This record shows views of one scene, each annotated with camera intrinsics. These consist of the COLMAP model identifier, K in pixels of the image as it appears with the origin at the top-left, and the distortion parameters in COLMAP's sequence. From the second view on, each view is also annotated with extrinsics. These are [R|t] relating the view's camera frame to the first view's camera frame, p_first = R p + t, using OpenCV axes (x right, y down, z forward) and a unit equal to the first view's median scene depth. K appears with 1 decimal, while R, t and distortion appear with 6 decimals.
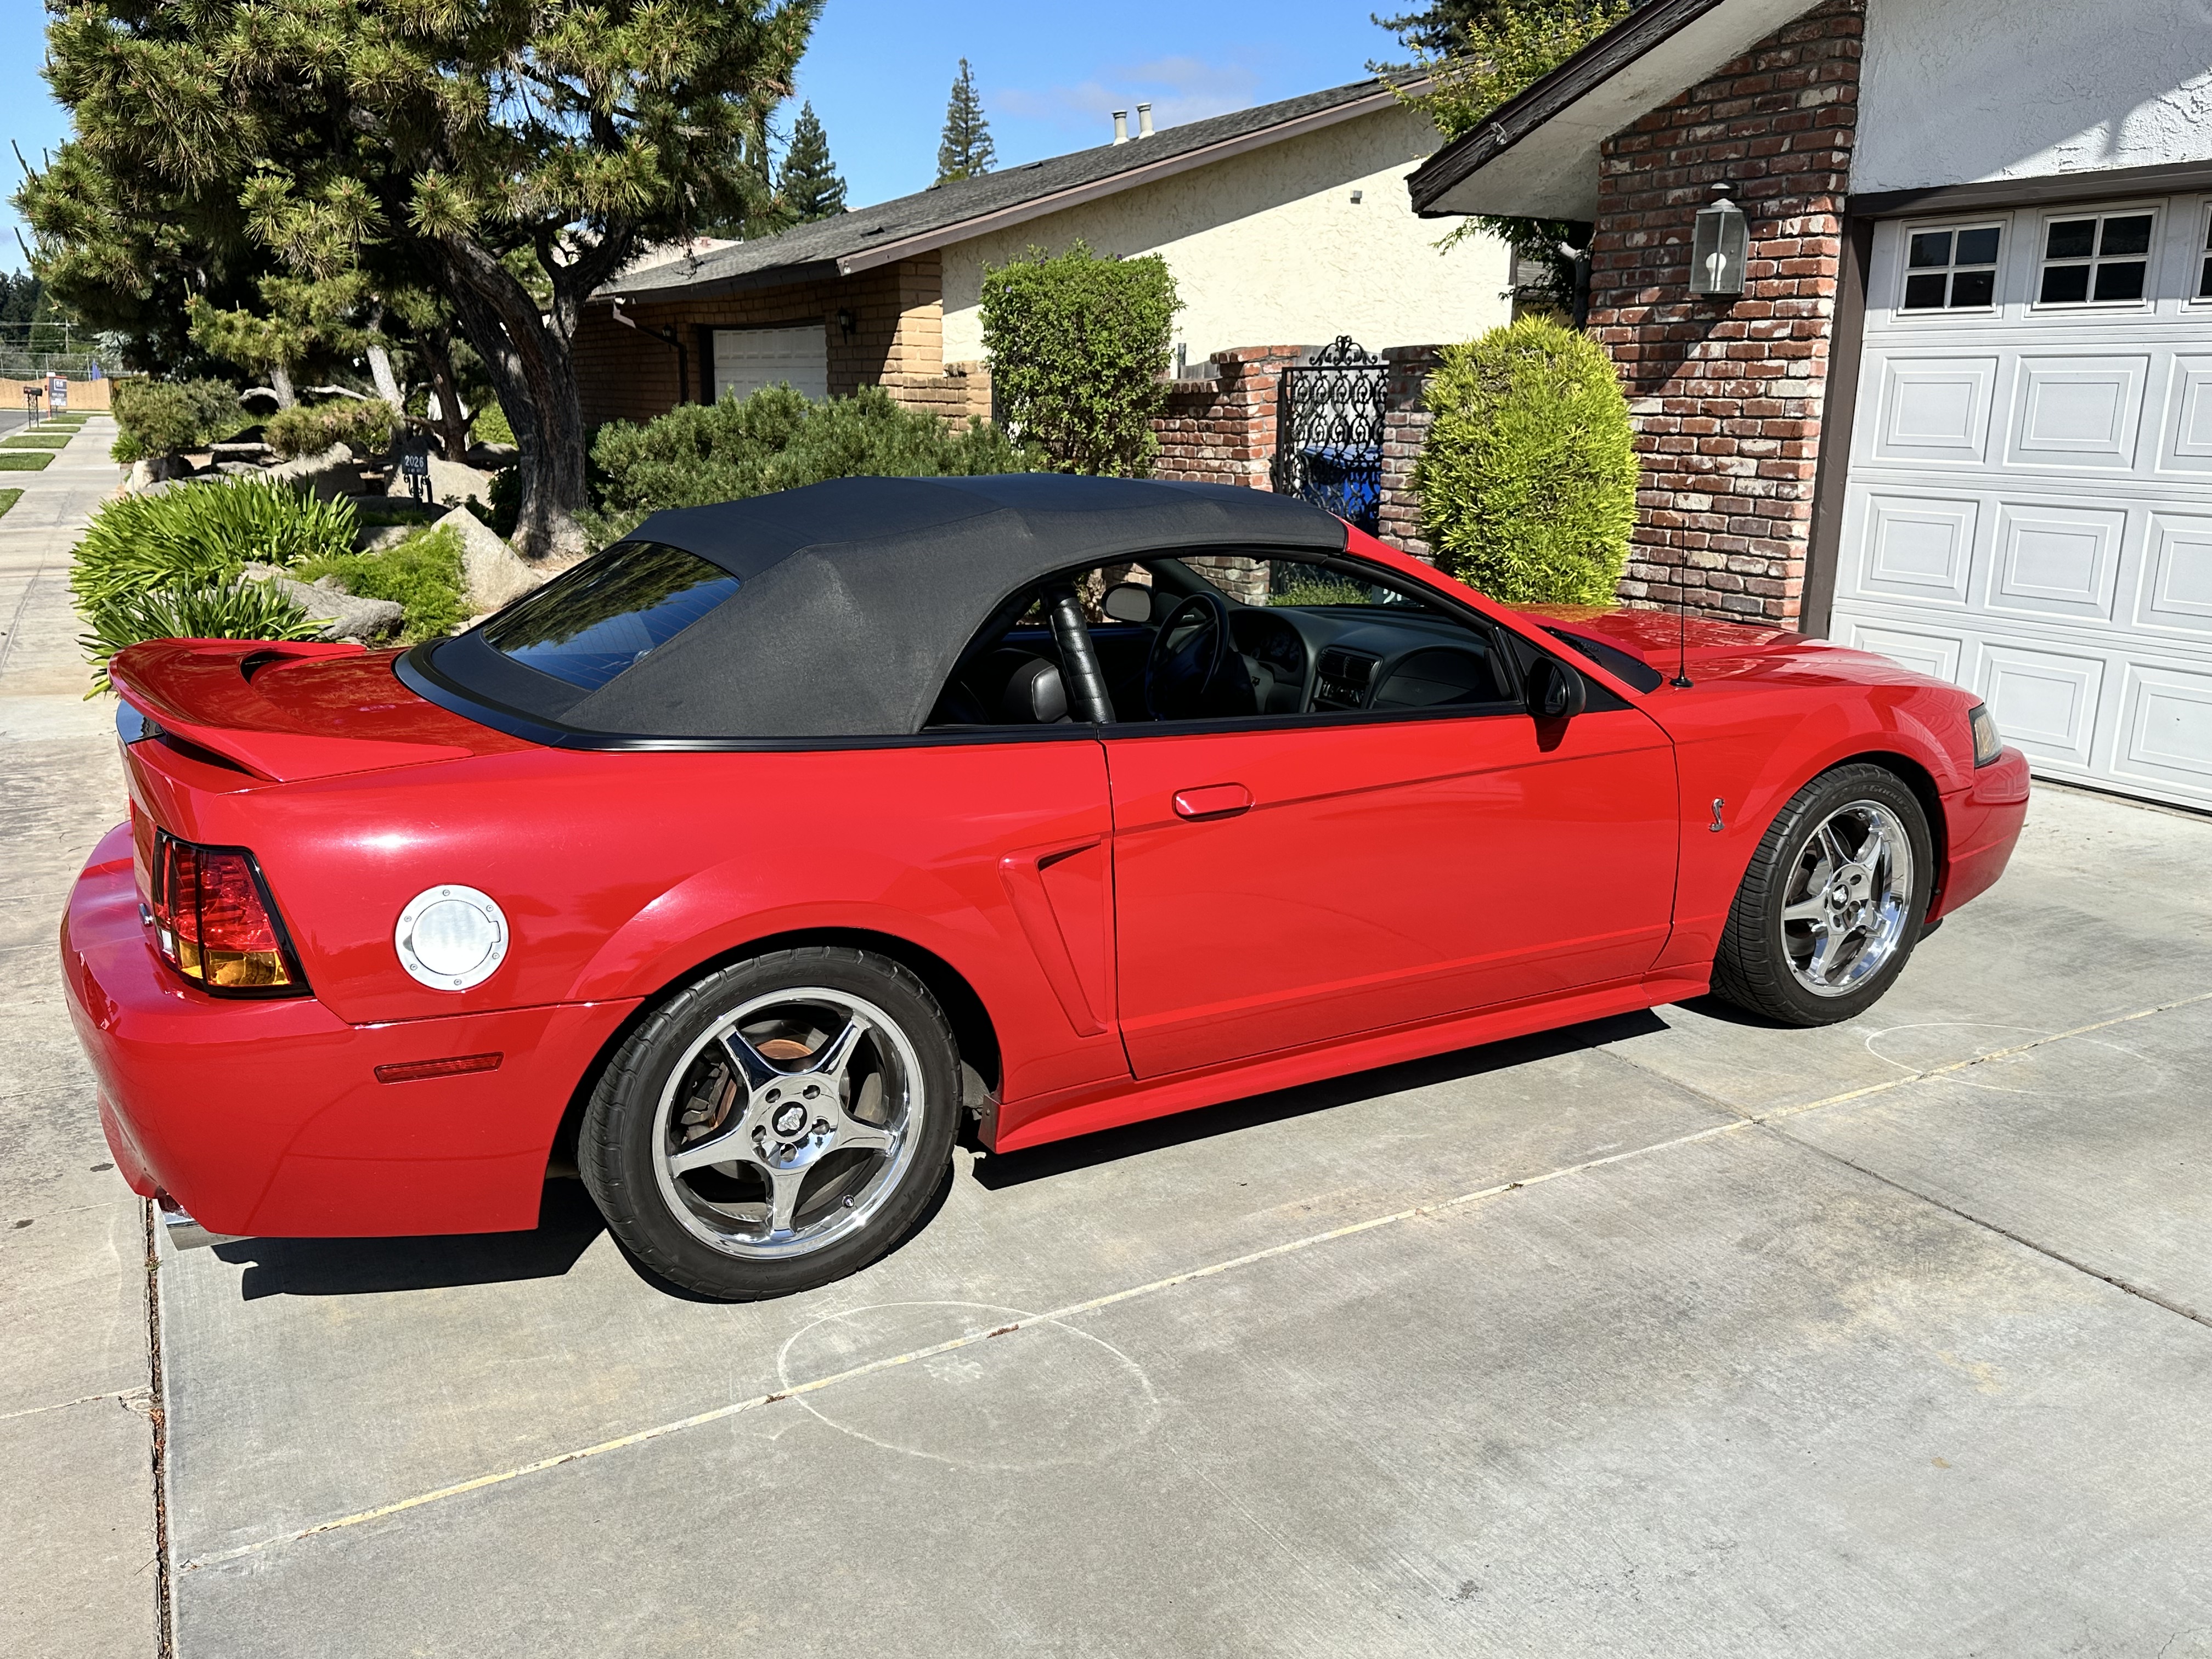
lens RADIAL K [[1838.0, 0, 1070.6], [0, 1838.0, 796.8], [0, 0, 1]] dist [0.065619, -0.075351]
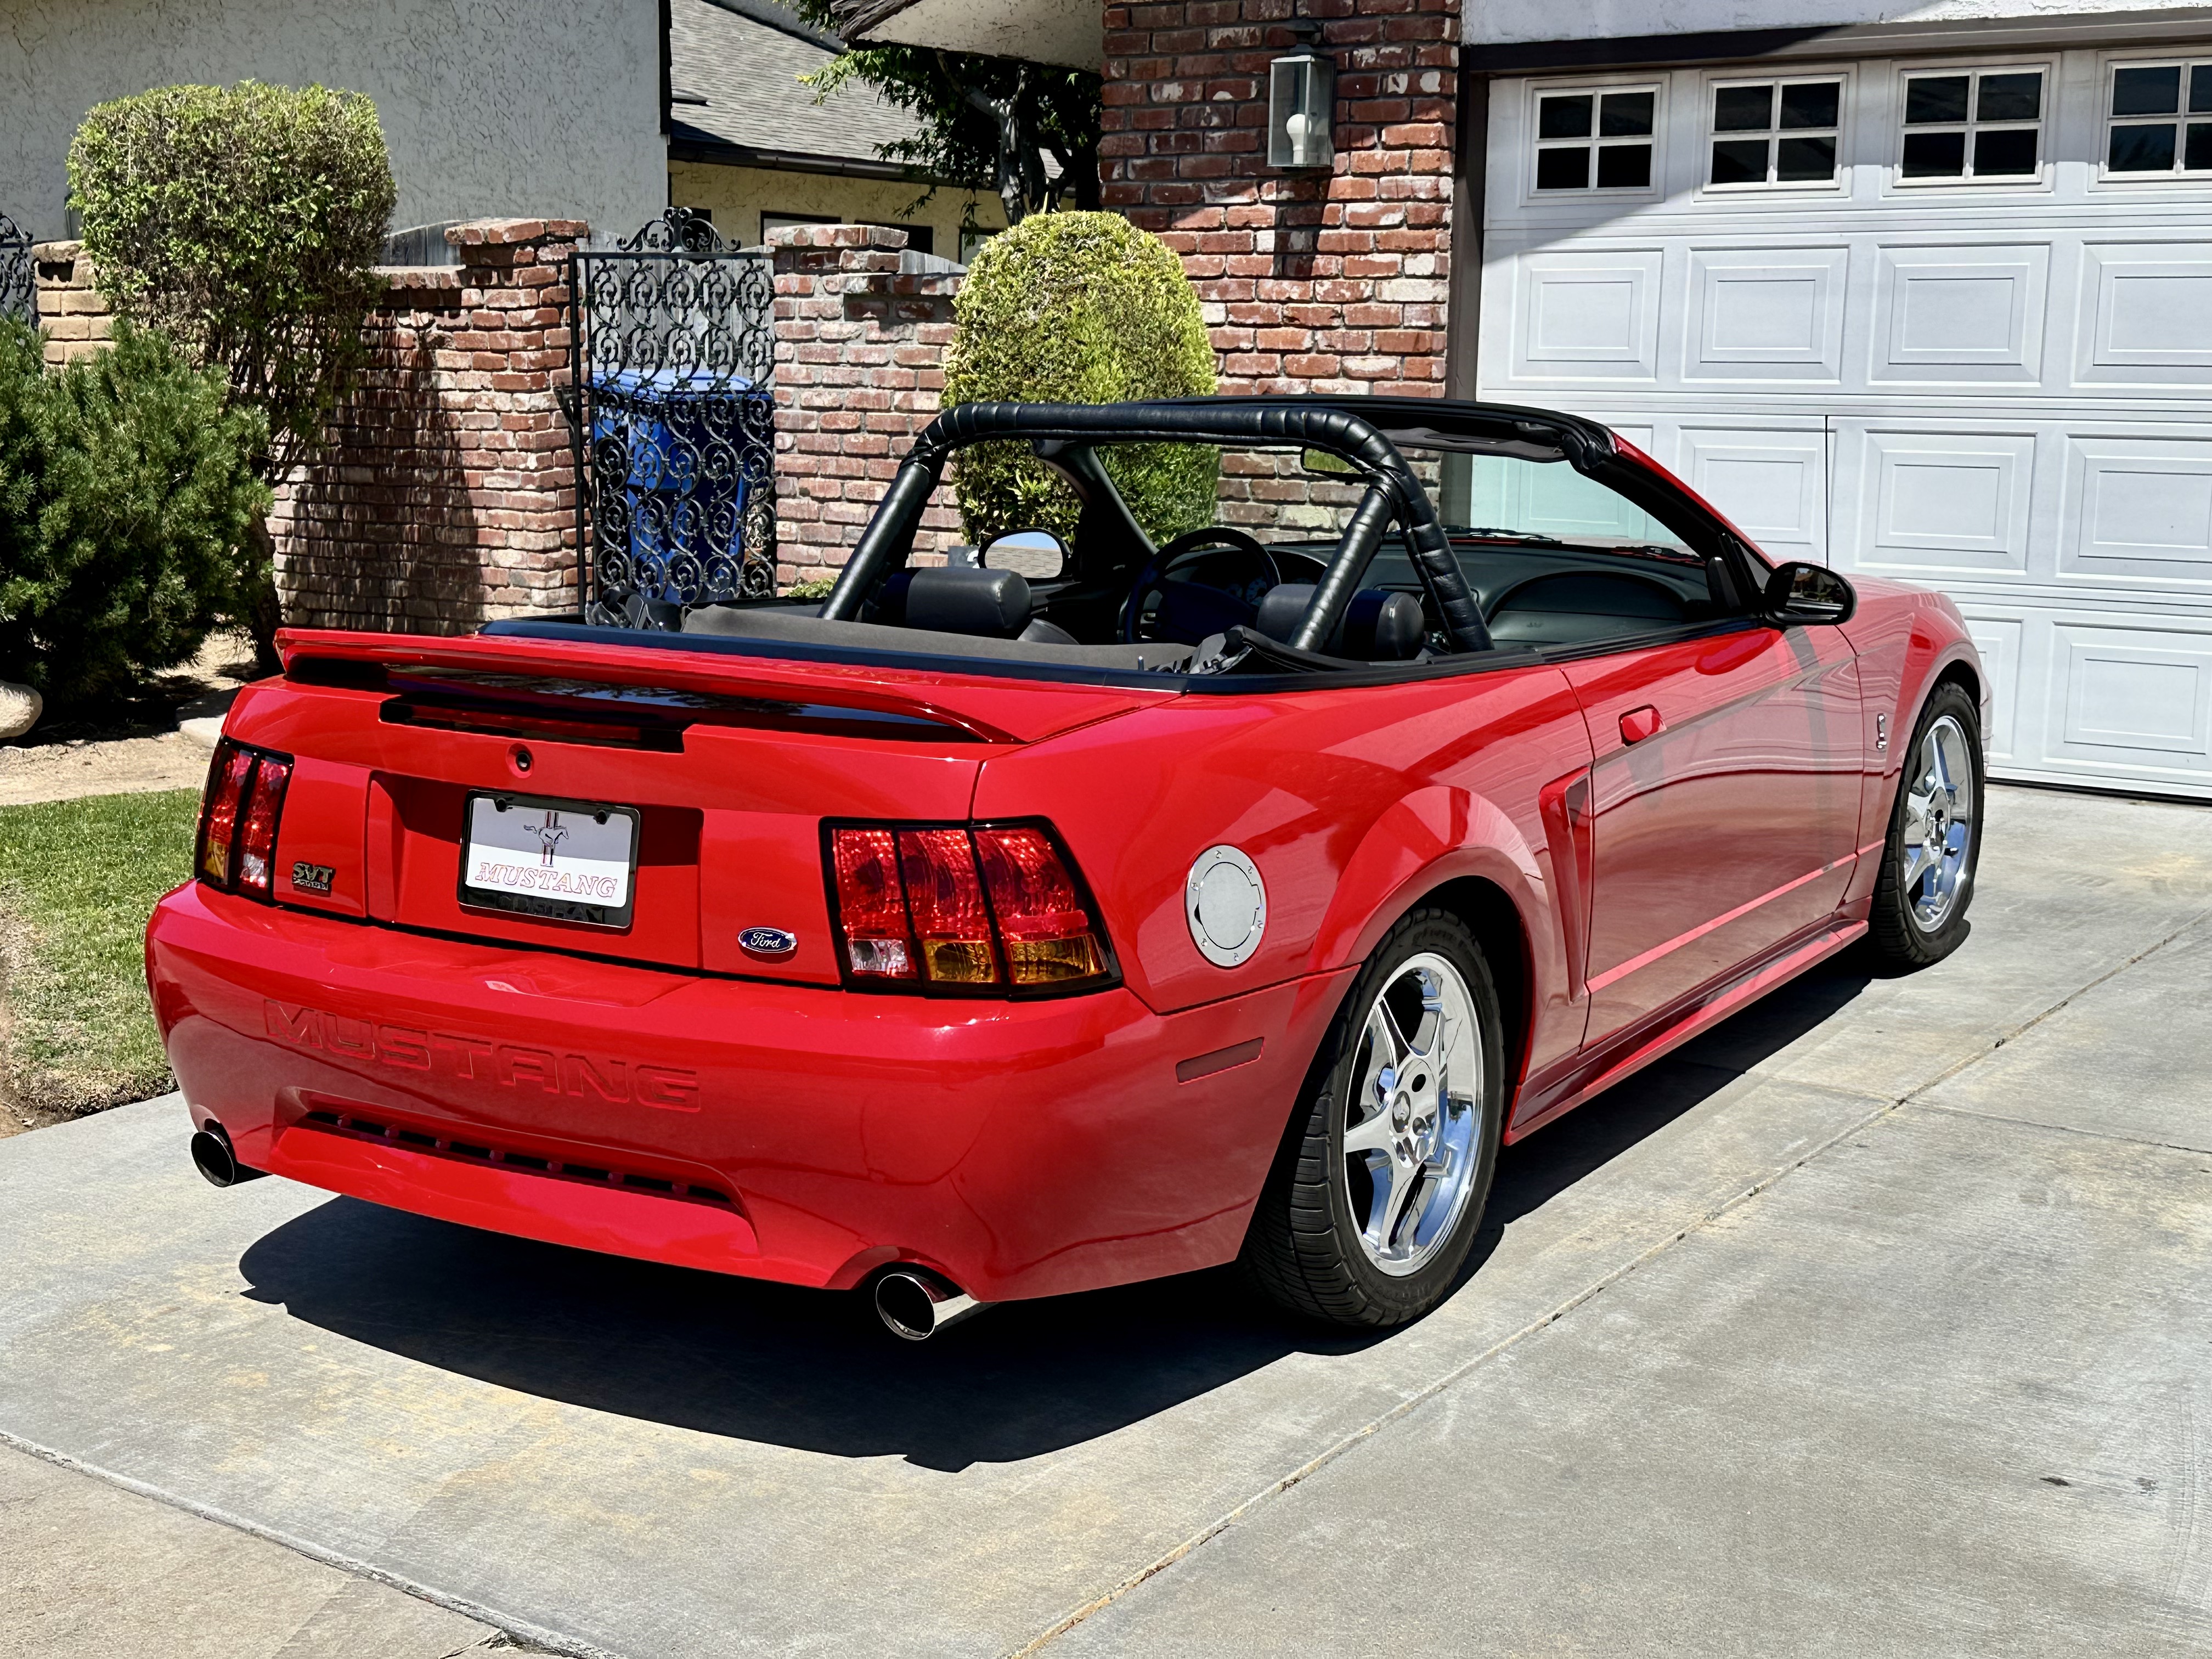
lens RADIAL K [[3043.1, 0, 1098.2], [0, 3043.1, 813.7], [0, 0, 1]] dist [0.162488, 0.000000]
pose [[0.892253, -0.075046, 0.445256, -0.291438], [0.096638, 0.994981, -0.025952, 0.018428], [-0.441074, 0.066185, 0.895027, -0.074685]]
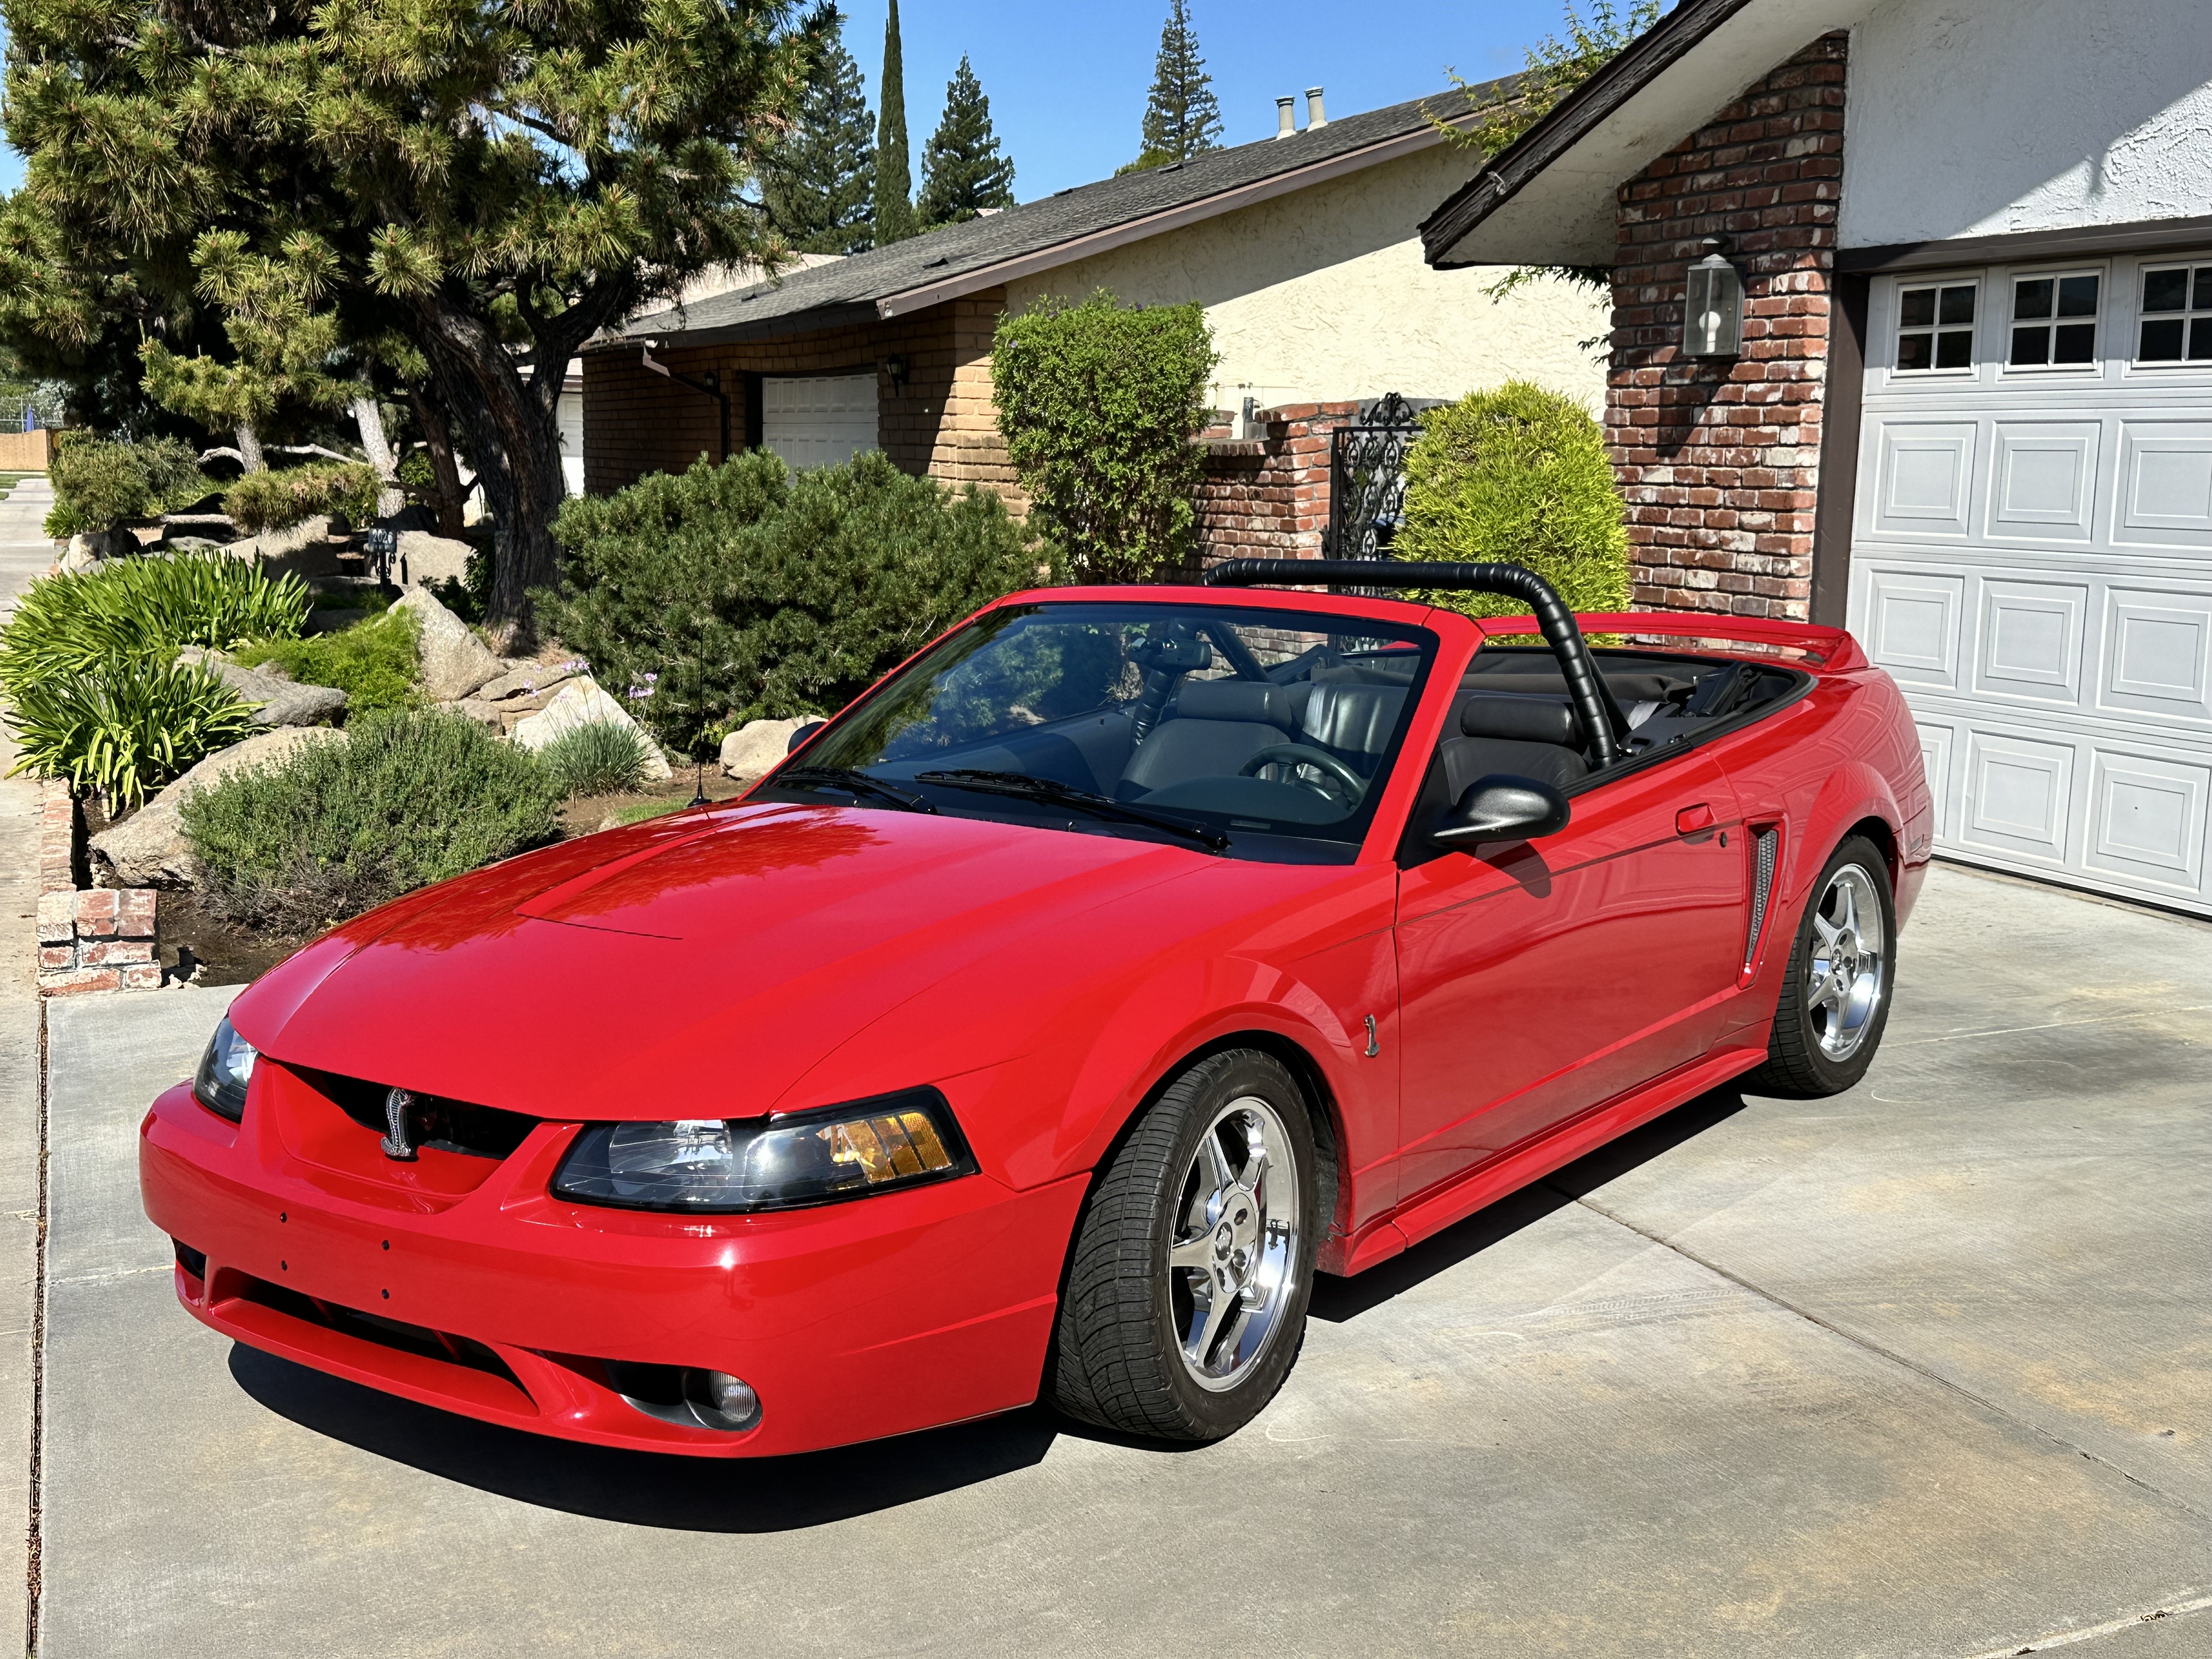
lens RADIAL K [[2658.9, 0, 1003.5], [0, 2658.9, 789.9], [0, 0, 1]] dist [0.097789, 0.000000]
pose [[0.991746, 0.013536, -0.127502, 0.161625], [-0.024438, 0.996138, -0.084331, 0.059915], [0.125868, 0.086751, 0.988247, -0.316190]]
